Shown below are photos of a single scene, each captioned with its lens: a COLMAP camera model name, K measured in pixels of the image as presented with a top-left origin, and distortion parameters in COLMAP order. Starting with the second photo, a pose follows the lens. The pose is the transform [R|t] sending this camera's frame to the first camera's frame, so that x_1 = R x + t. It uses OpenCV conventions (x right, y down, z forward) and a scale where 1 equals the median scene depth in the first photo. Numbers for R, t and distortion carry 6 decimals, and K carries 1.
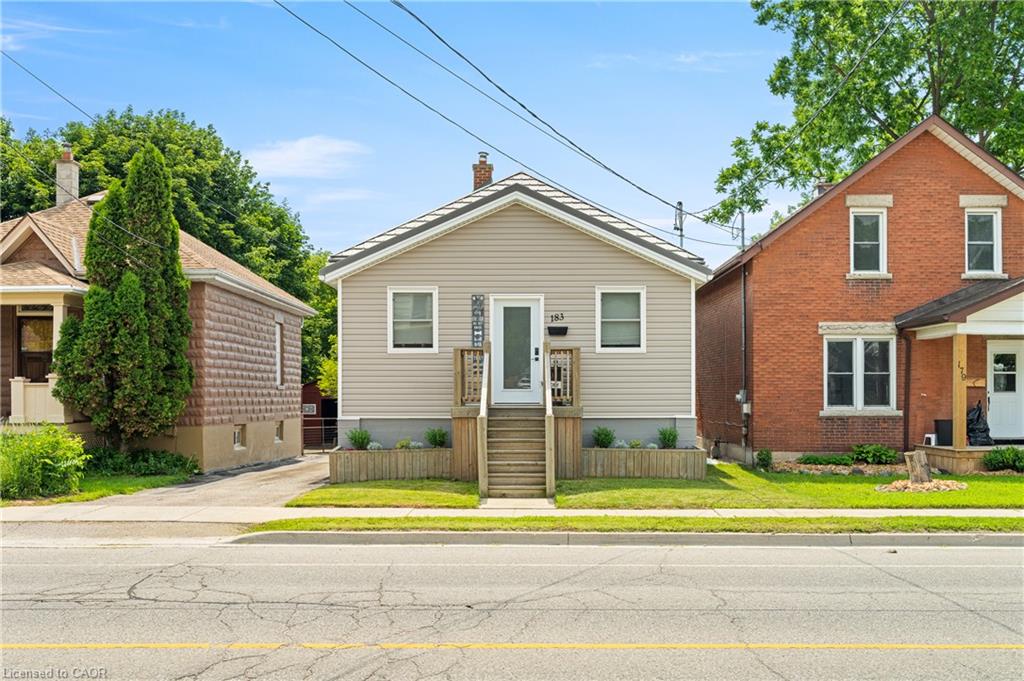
lens RADIAL K [[997.9, 0, 512.0], [0, 997.9, 340.5], [0, 0, 1]] dist [0.001082, 0.001348]
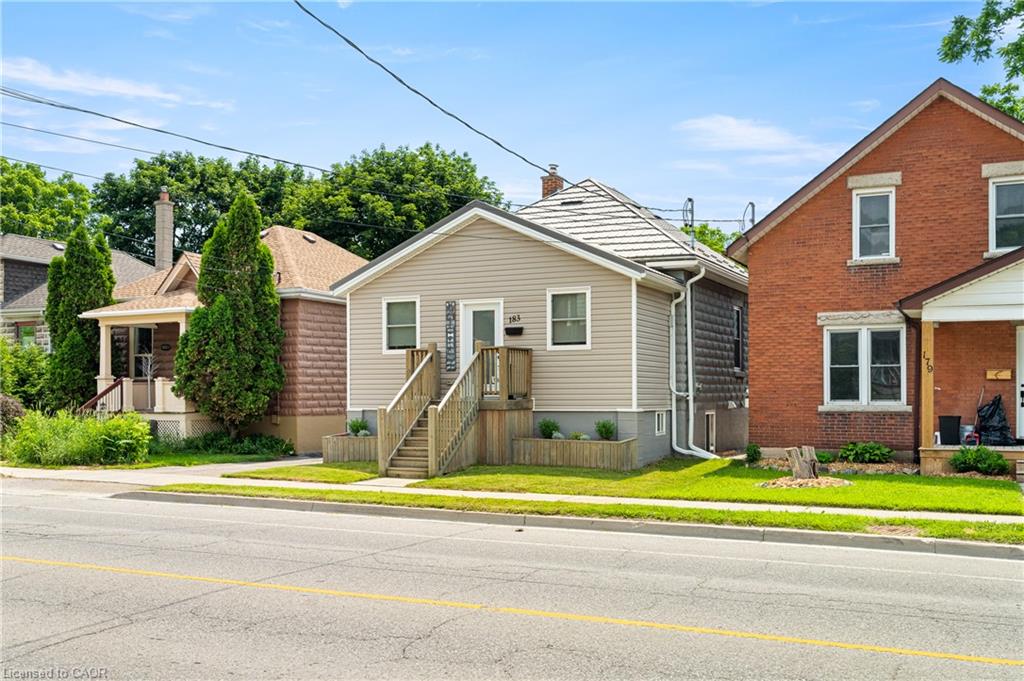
lens RADIAL K [[1016.5, 0, 512.0], [0, 1016.5, 340.5], [0, 0, 1]] dist [0.004301, 0.001586]
pose [[0.895793, -0.024350, -0.443804, 0.487680], [0.025719, 0.999665, -0.002937, 0.003445], [0.443727, -0.008783, 0.896119, -0.001457]]
